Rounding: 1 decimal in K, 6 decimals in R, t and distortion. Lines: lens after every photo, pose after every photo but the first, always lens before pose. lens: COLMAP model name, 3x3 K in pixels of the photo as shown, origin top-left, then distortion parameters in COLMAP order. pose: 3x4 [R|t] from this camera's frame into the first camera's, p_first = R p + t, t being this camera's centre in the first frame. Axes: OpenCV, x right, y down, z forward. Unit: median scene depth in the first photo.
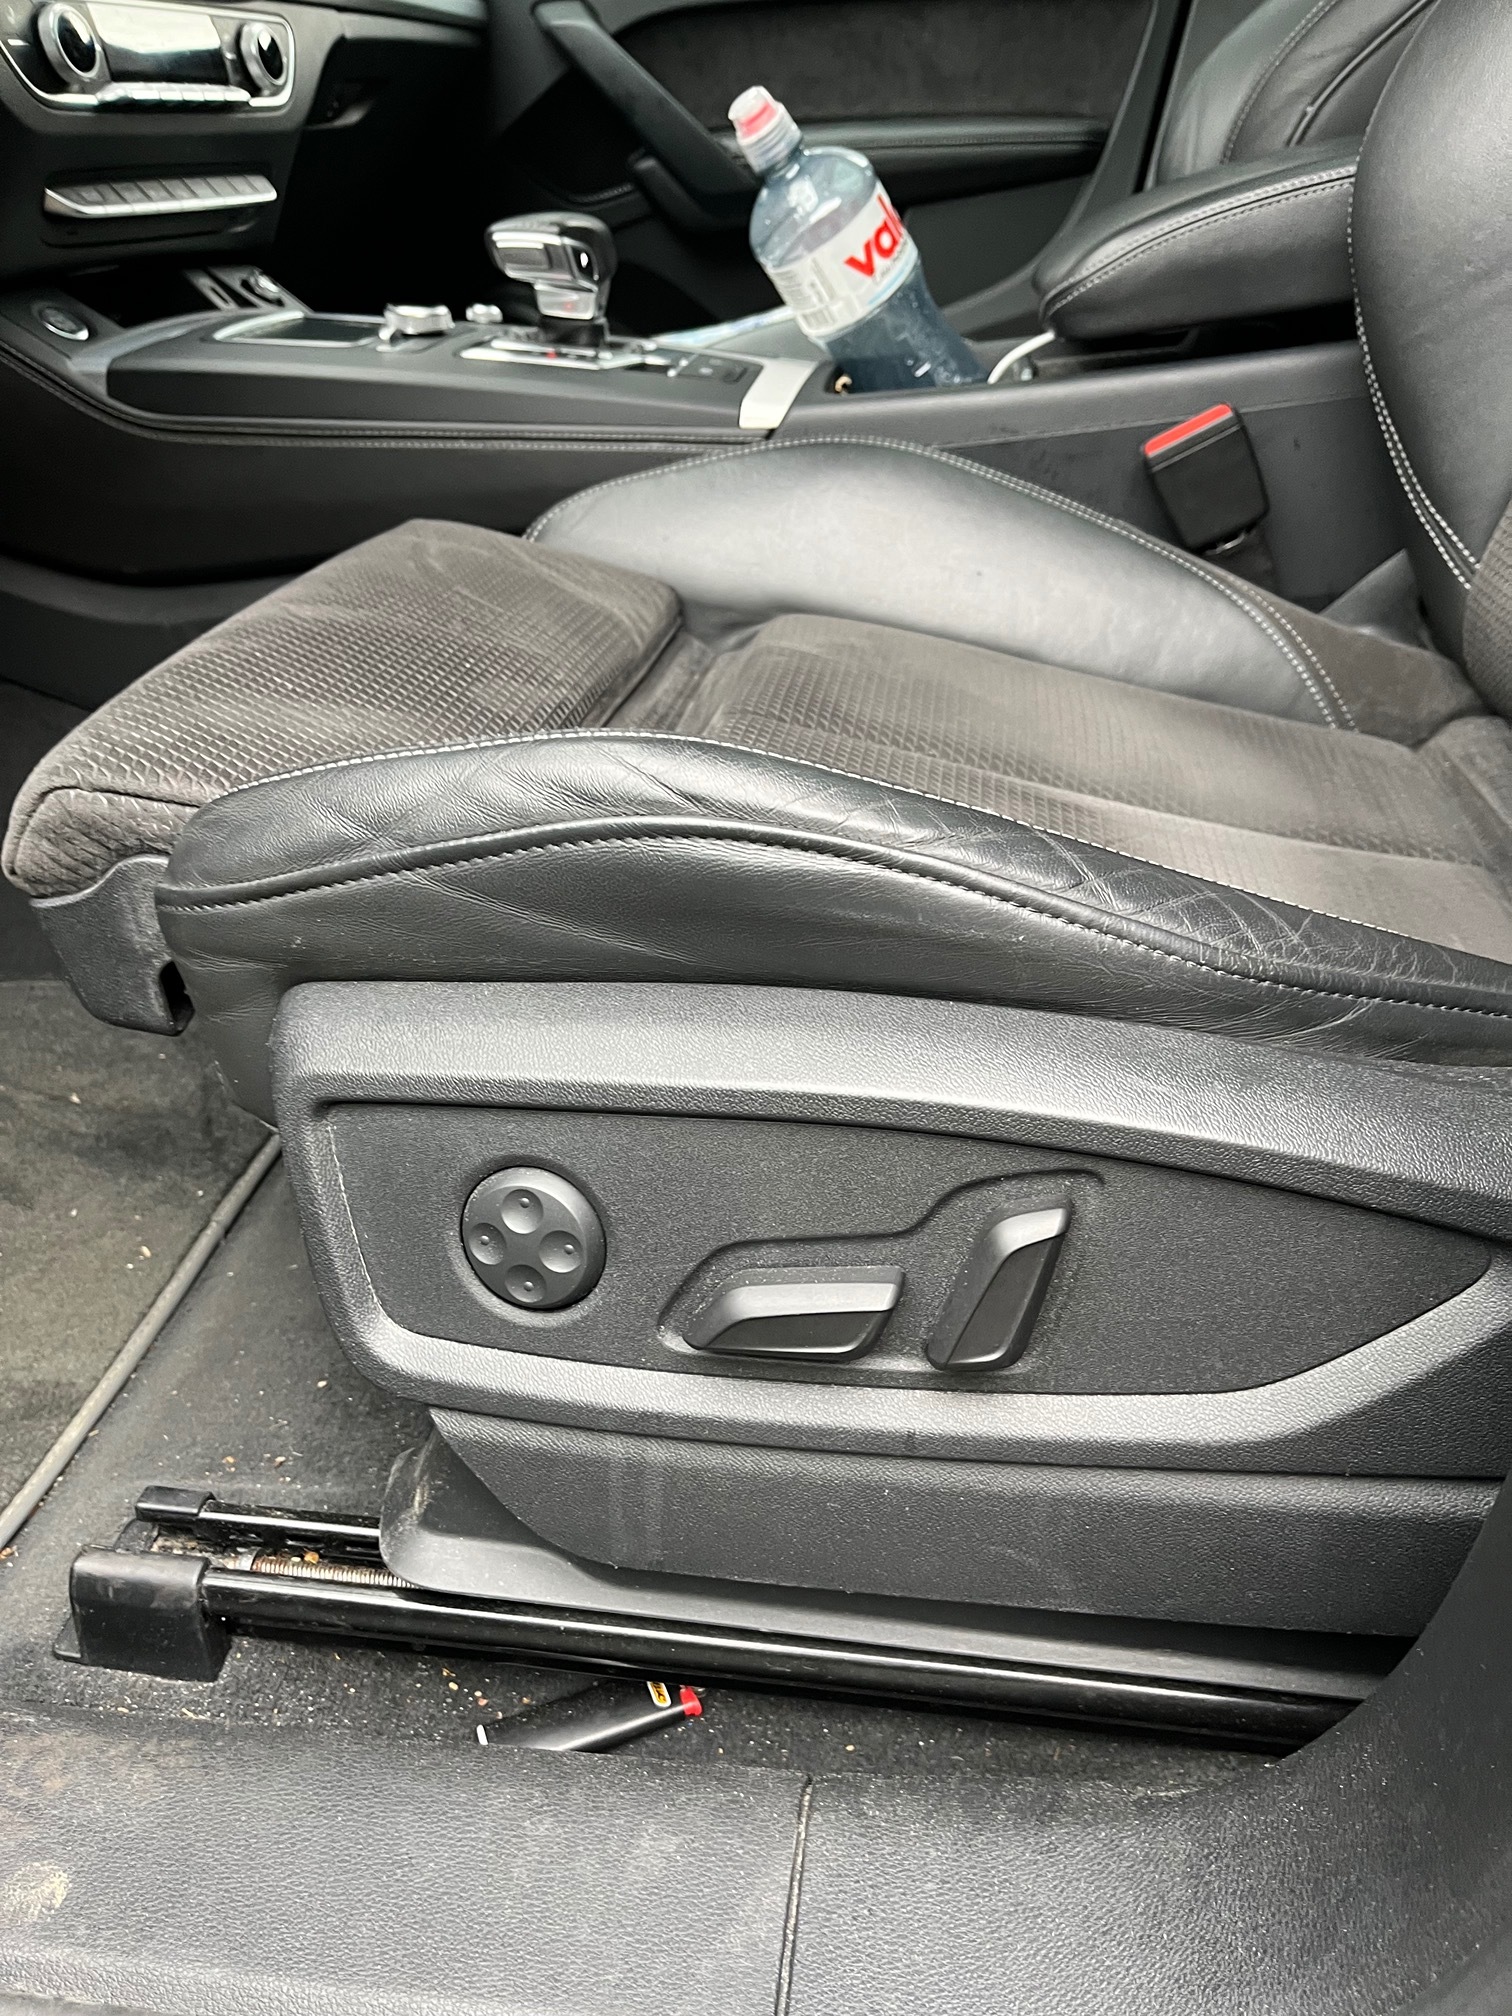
lens RADIAL K [[1524.2, 0, 748.8], [0, 1524.2, 1004.1], [0, 0, 1]] dist [0.051525, -0.070512]
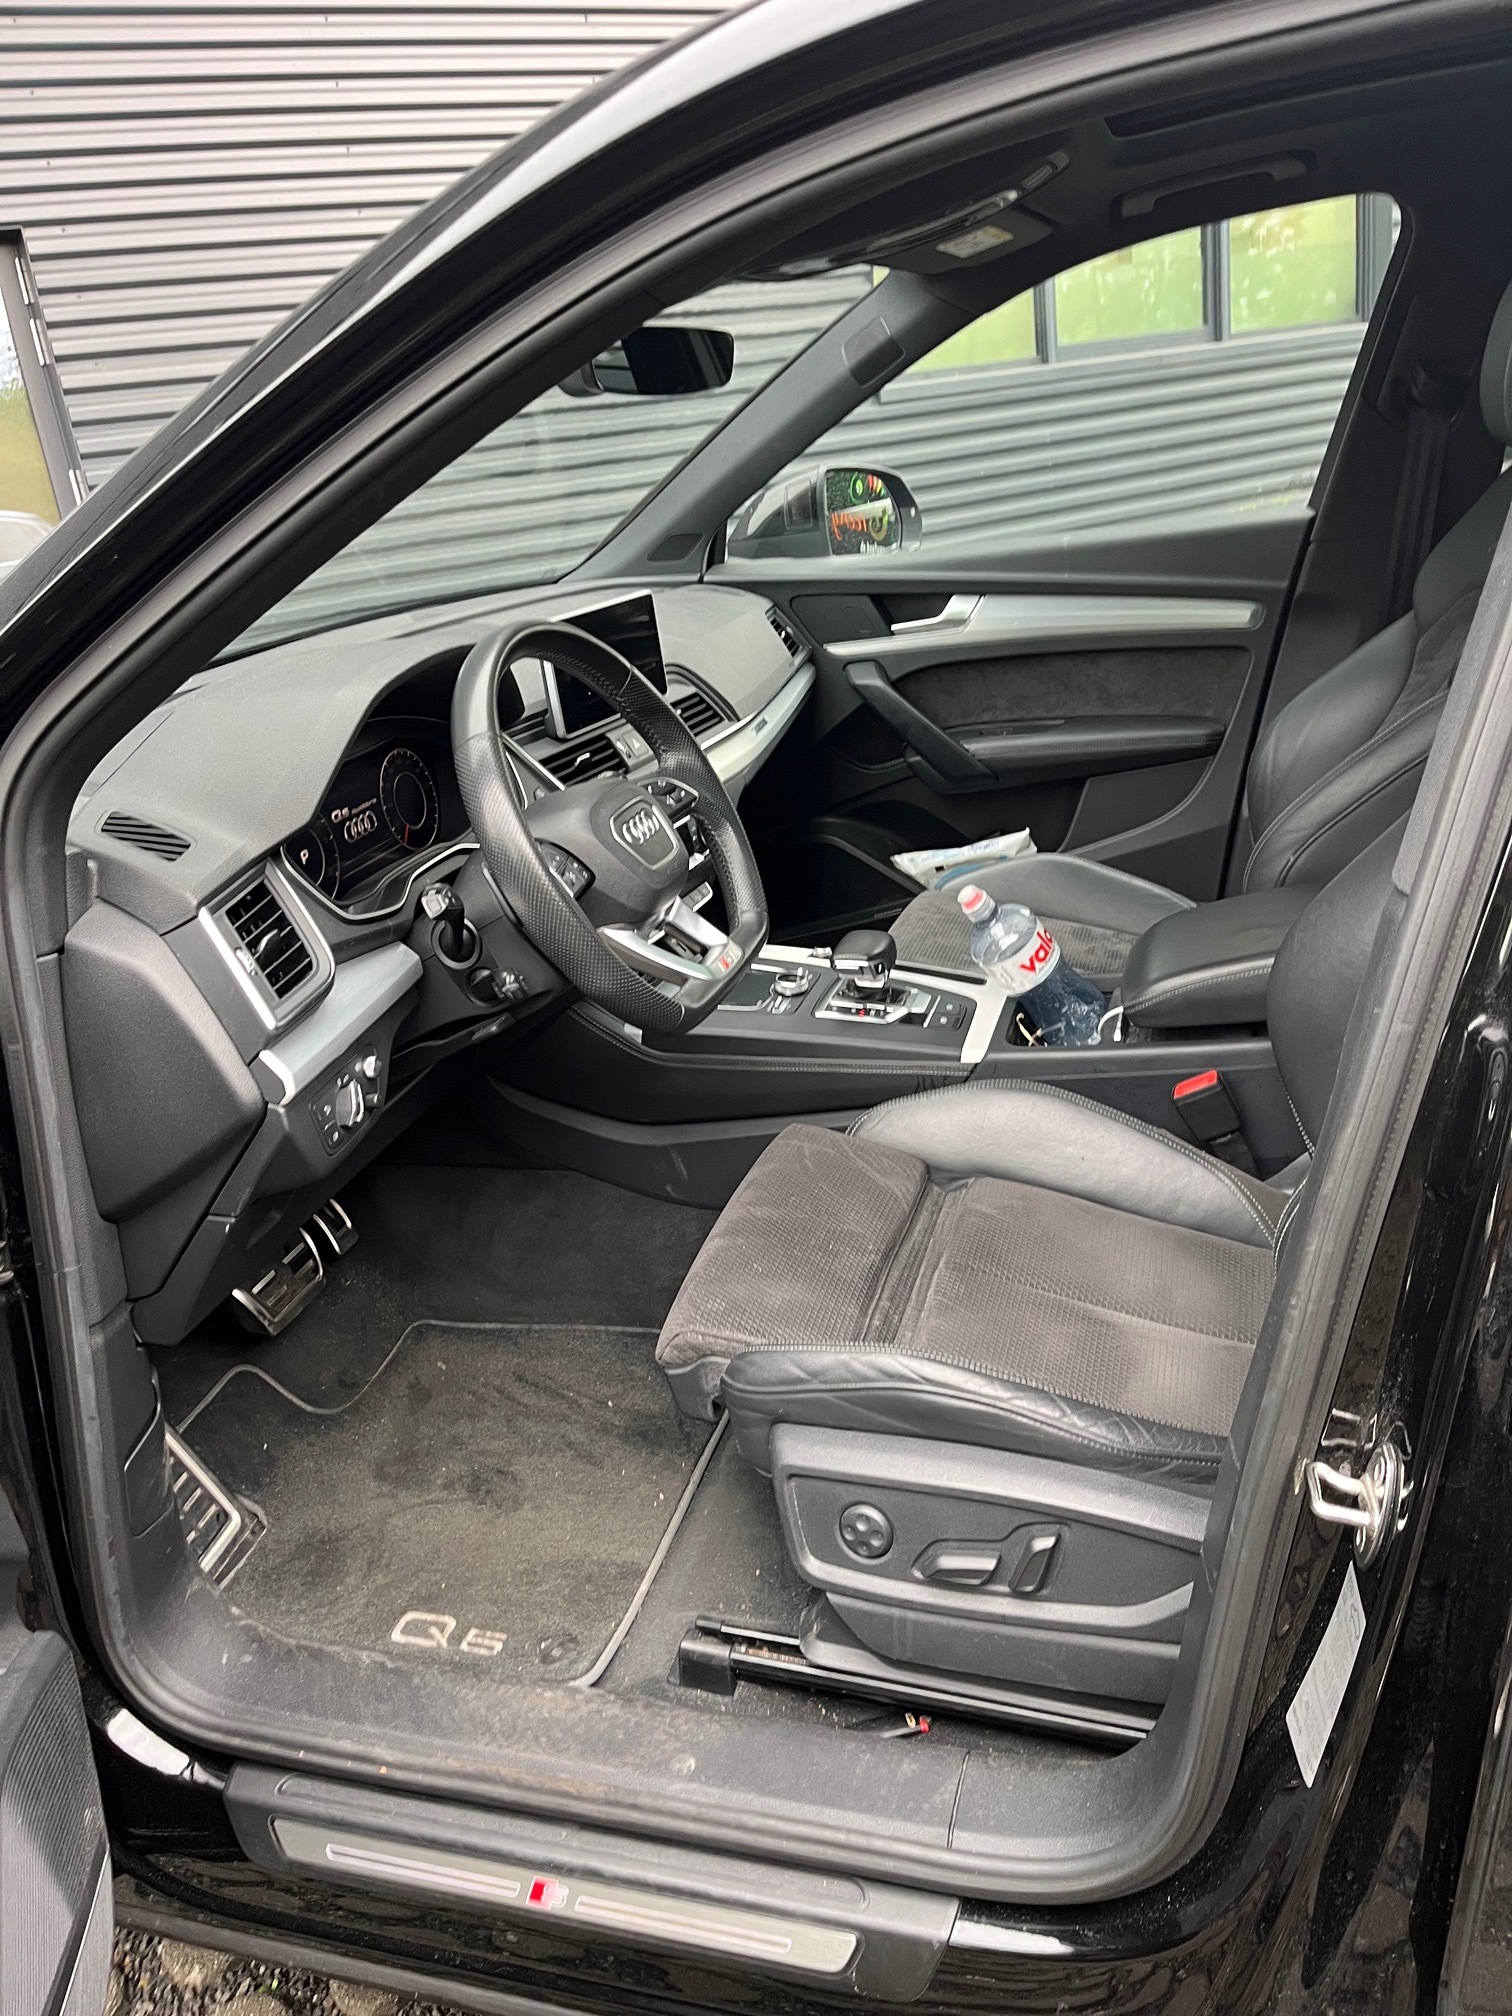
lens RADIAL K [[1524.2, 0, 765.3], [0, 1524.2, 1009.6], [0, 0, 1]] dist [0.051525, -0.070512]
pose [[0.987255, 0.007764, -0.158959, 0.101906], [-0.022698, 0.995468, -0.092351, -0.484367], [0.157522, 0.094782, 0.982956, -1.695026]]
